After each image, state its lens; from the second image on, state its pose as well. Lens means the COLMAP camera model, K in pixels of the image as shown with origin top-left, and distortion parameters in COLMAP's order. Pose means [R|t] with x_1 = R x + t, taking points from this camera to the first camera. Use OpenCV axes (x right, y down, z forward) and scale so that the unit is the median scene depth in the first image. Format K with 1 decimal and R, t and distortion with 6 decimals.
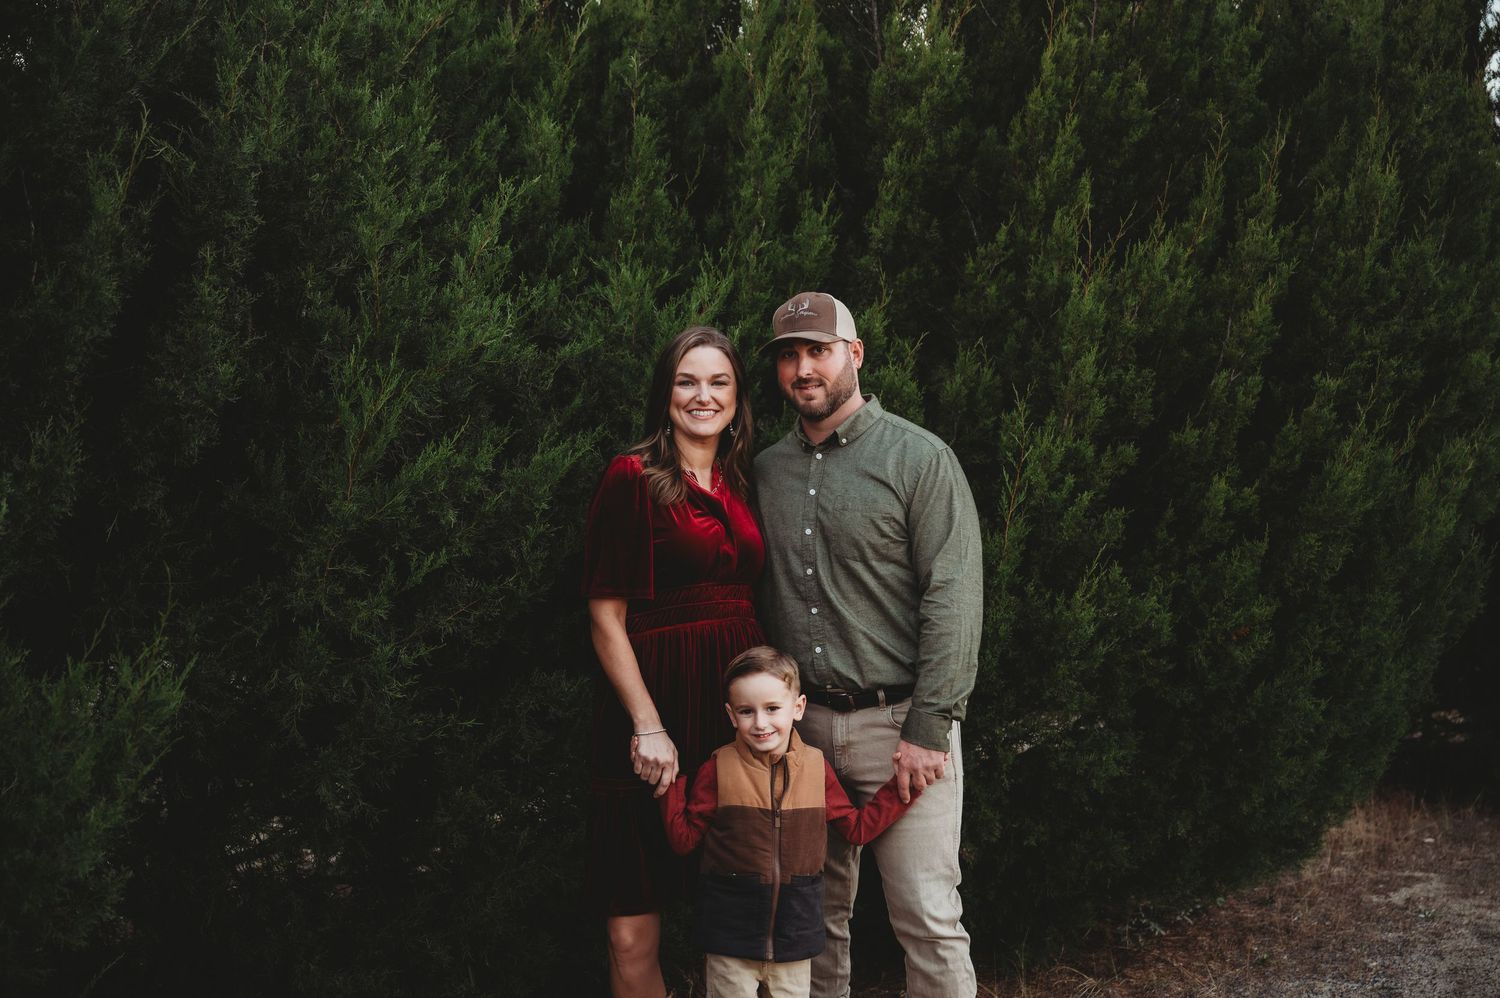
lens RADIAL K [[2061.0, 0, 740.2], [0, 2061.0, 501.2], [0, 0, 1]] dist [0.038252, 0.000000]
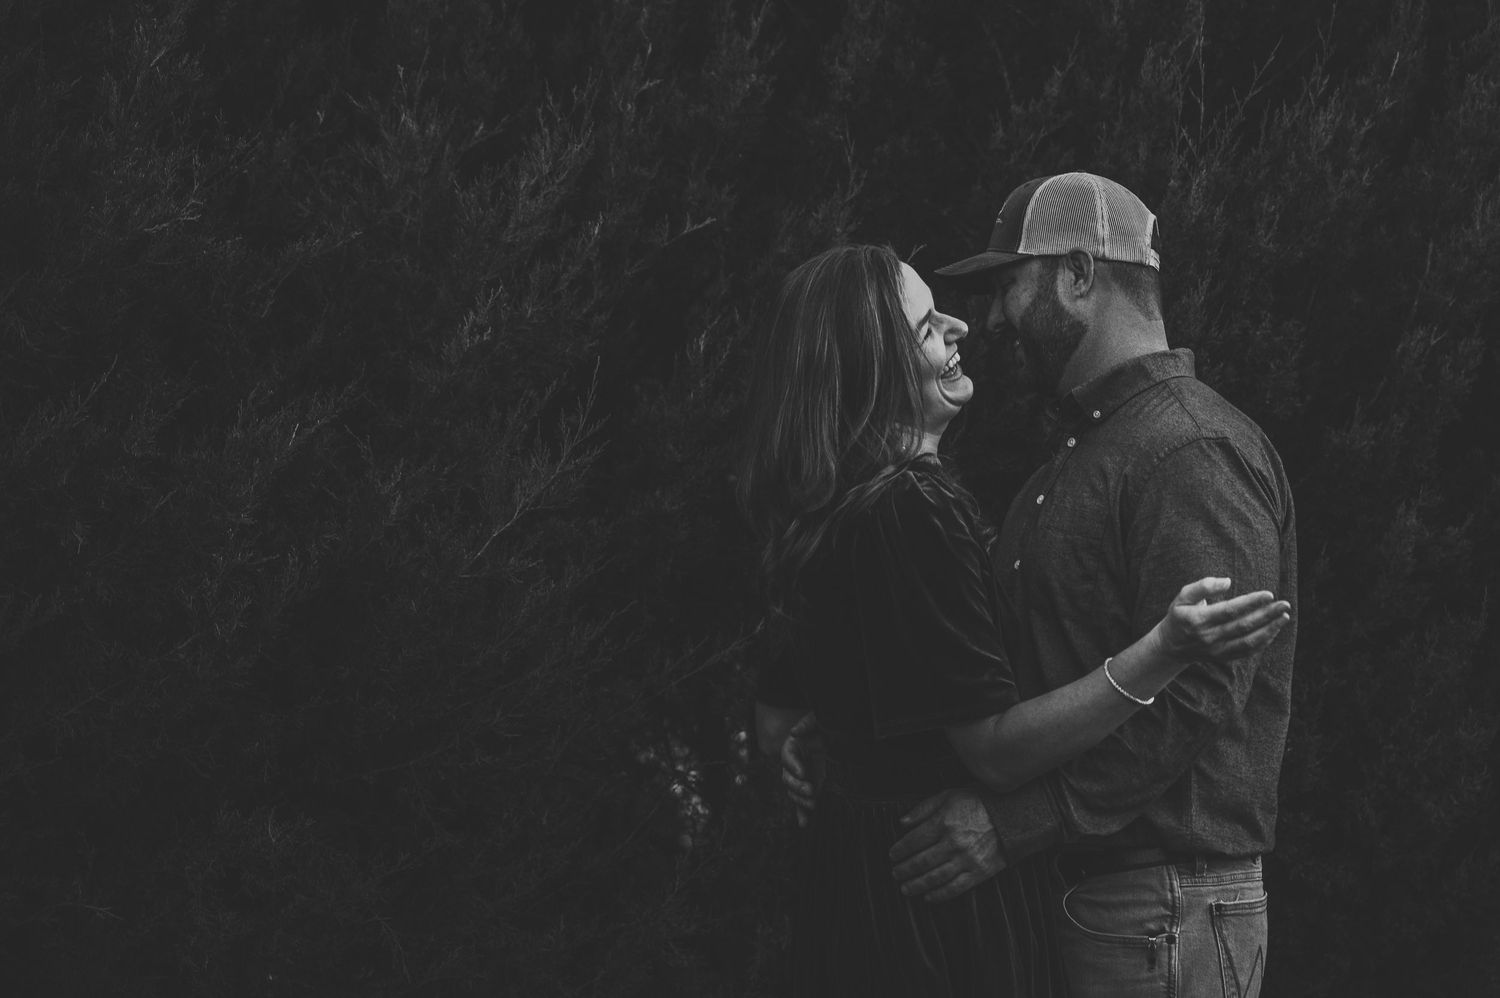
lens RADIAL K [[3130.7, 0, 753.6], [0, 3130.7, 497.4], [0, 0, 1]] dist [0.013768, 0.000000]
pose [[0.998772, 0.031457, 0.038285, 0.010581], [-0.031012, 0.999445, -0.012151, 0.002295], [-0.038646, 0.010949, 0.999193, 0.110968]]
